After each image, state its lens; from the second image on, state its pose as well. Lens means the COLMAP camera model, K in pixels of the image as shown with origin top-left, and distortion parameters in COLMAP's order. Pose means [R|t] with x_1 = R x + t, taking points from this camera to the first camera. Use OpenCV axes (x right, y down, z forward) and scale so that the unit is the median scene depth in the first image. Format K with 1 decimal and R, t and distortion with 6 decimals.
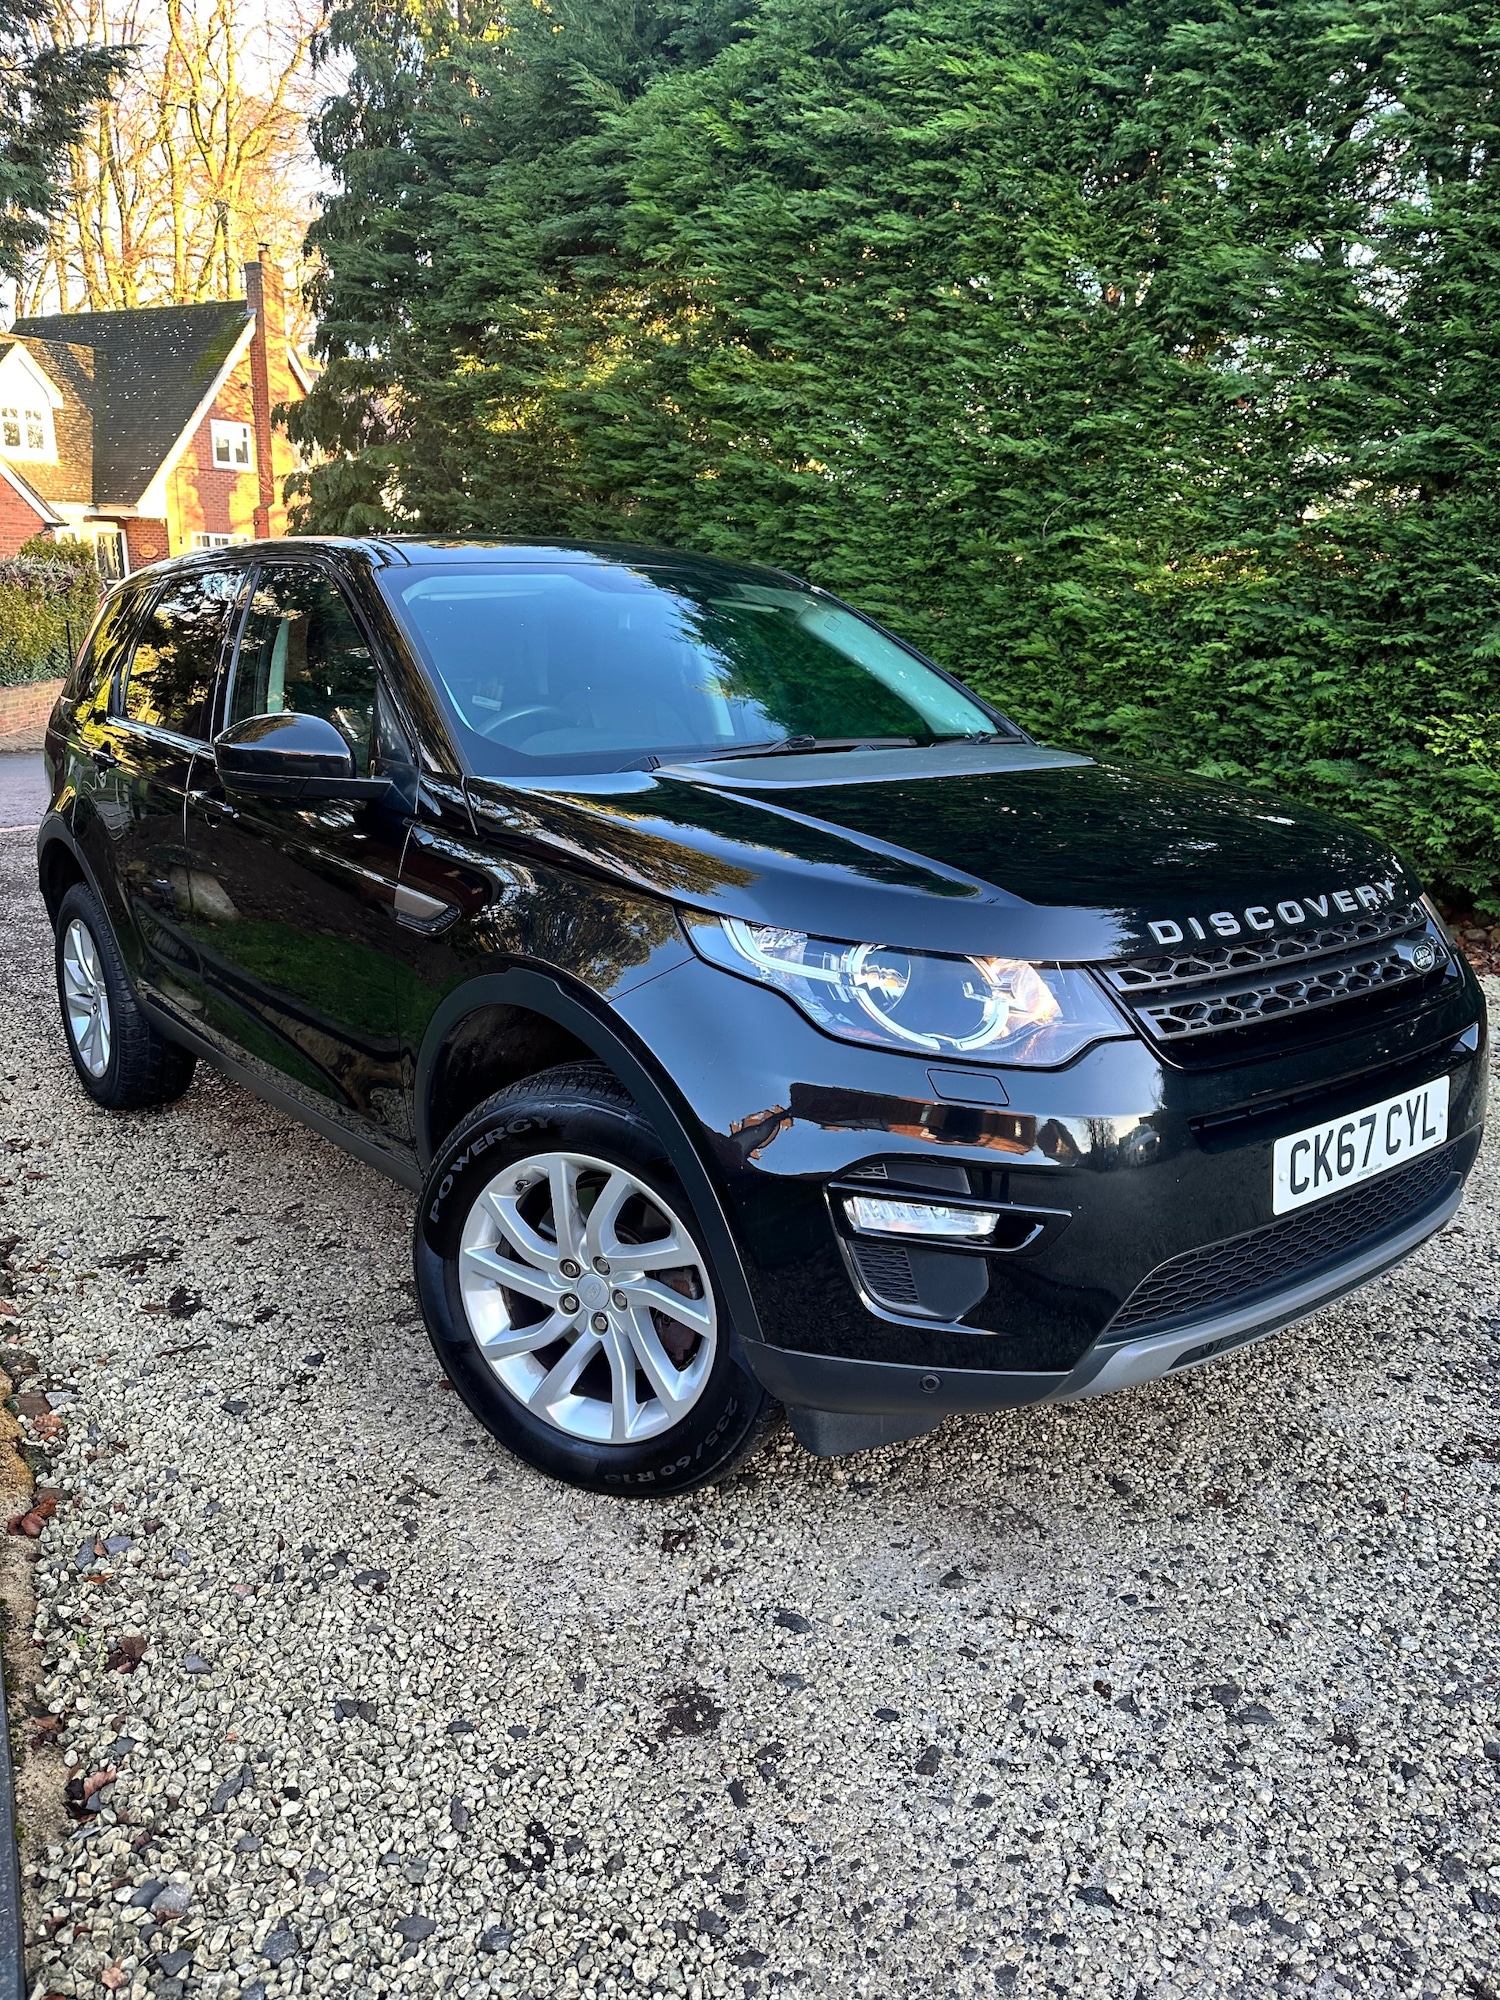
lens RADIAL K [[1422.0, 0, 688.3], [0, 1422.0, 1011.0], [0, 0, 1]] dist [0.002798, -0.009333]
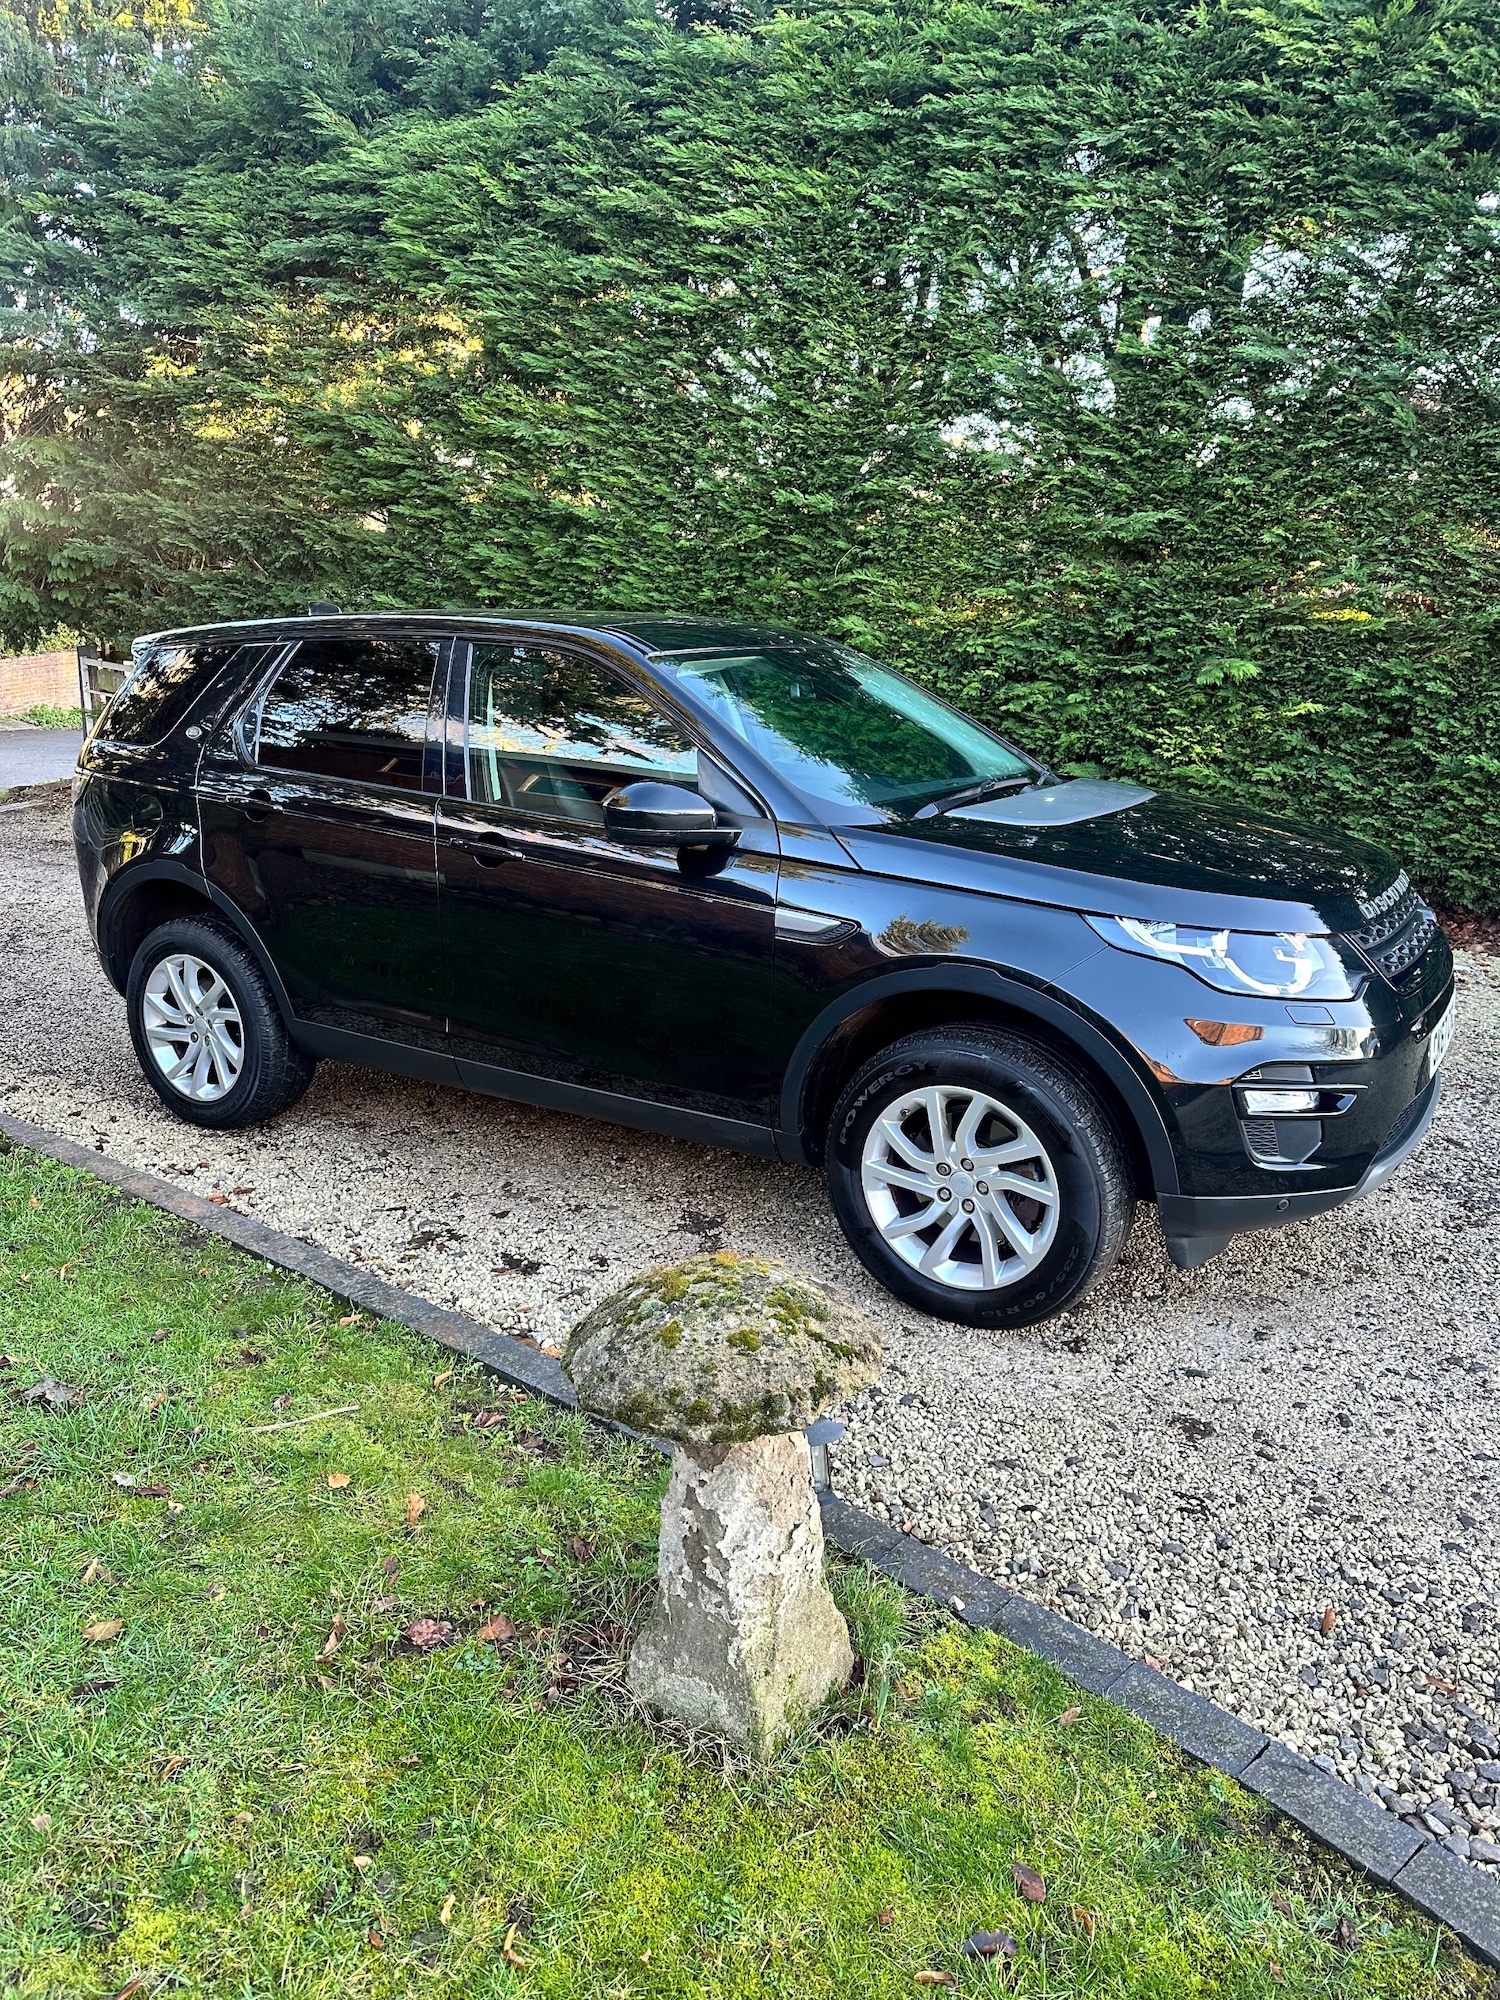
lens RADIAL K [[1431.0, 0, 693.4], [0, 1431.0, 1000.3], [0, 0, 1]] dist [0.020573, -0.034375]
pose [[0.943526, -0.079704, 0.321569, -0.296321], [0.077919, 0.996789, 0.018439, -0.014275], [-0.322006, 0.007659, 0.946707, -0.097030]]
